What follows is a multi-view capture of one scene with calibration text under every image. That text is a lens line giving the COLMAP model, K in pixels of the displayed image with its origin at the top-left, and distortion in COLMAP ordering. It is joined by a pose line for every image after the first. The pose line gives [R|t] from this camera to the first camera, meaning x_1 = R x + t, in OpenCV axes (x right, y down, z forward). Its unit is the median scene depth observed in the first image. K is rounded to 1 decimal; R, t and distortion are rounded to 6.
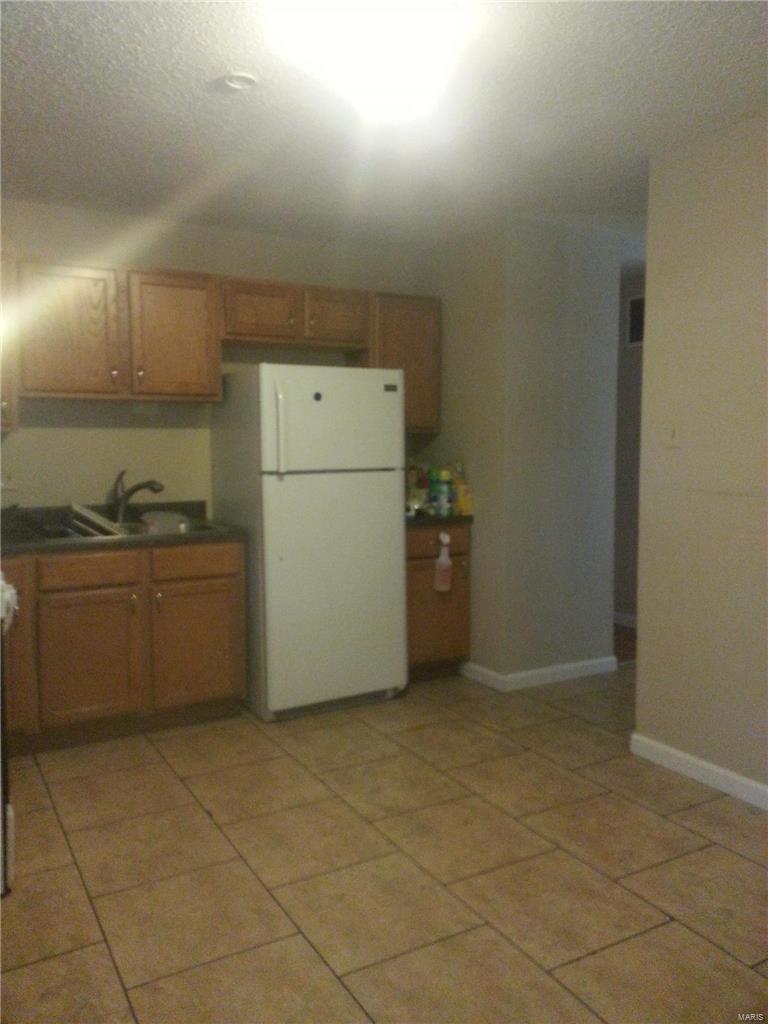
lens RADIAL K [[829.0, 0, 381.2], [0, 829.0, 496.6], [0, 0, 1]] dist [0.080381, -0.135304]
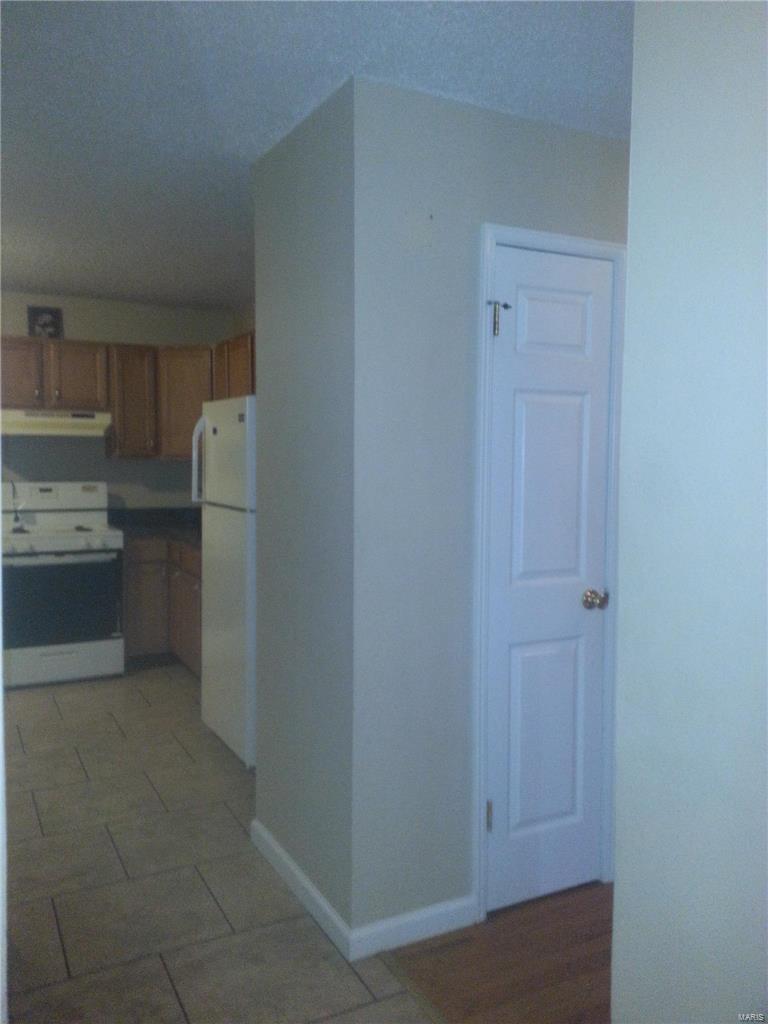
lens RADIAL K [[829.0, 0, 381.2], [0, 829.0, 496.6], [0, 0, 1]] dist [0.080381, -0.135304]
pose [[-0.058159, 0.048158, -0.997145, 0.926010], [-0.087806, 0.994718, 0.053162, -0.110629], [0.994438, 0.090647, -0.053623, 1.256908]]
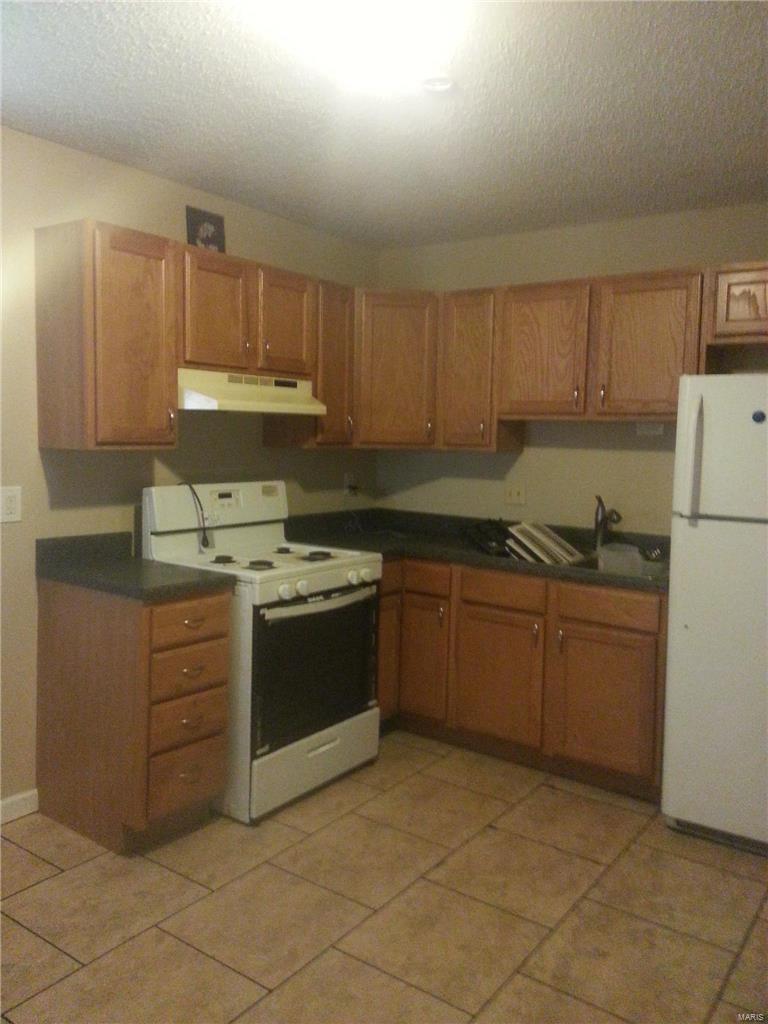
lens RADIAL K [[829.0, 0, 381.2], [0, 829.0, 496.6], [0, 0, 1]] dist [0.080381, -0.135304]
pose [[0.397060, 0.085664, -0.913786, 0.473301], [-0.092169, 0.994323, 0.053165, -0.061575], [0.913153, 0.063113, 0.402702, 0.423439]]
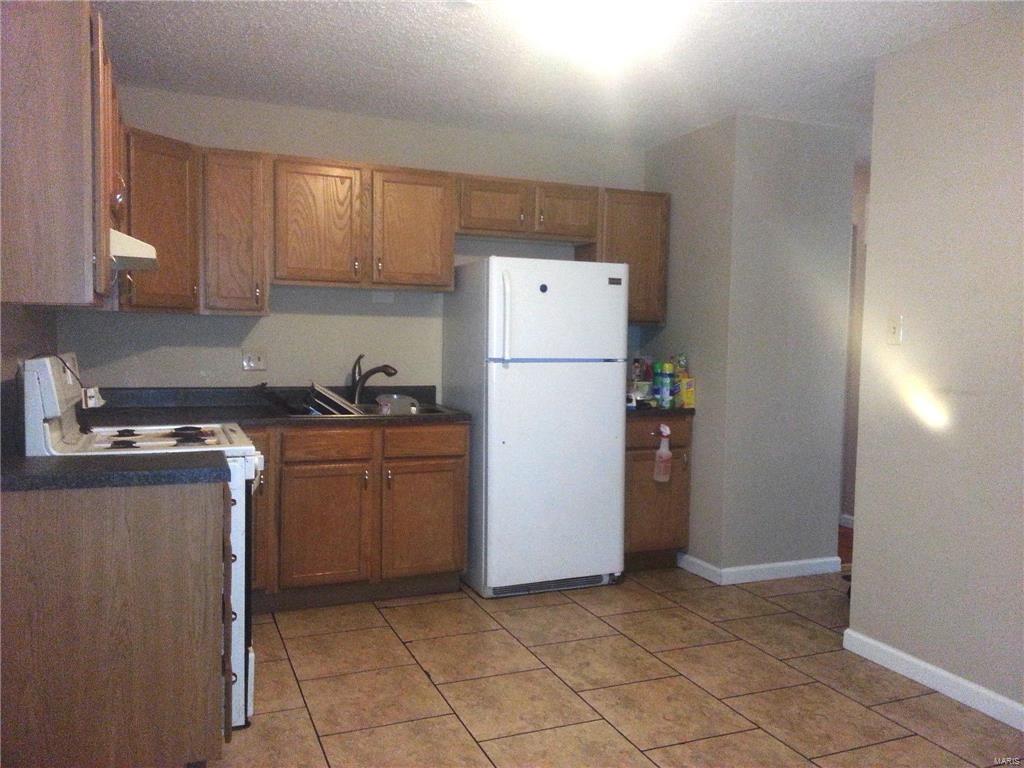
lens RADIAL K [[859.5, 0, 515.4], [0, 859.5, 380.5], [0, 0, 1]] dist [0.066369, -0.002781]
pose [[0.992034, 0.029345, -0.122504, 0.024772], [-0.031510, 0.999379, -0.015771, 0.013516], [0.121965, 0.019506, 0.992343, -0.076138]]
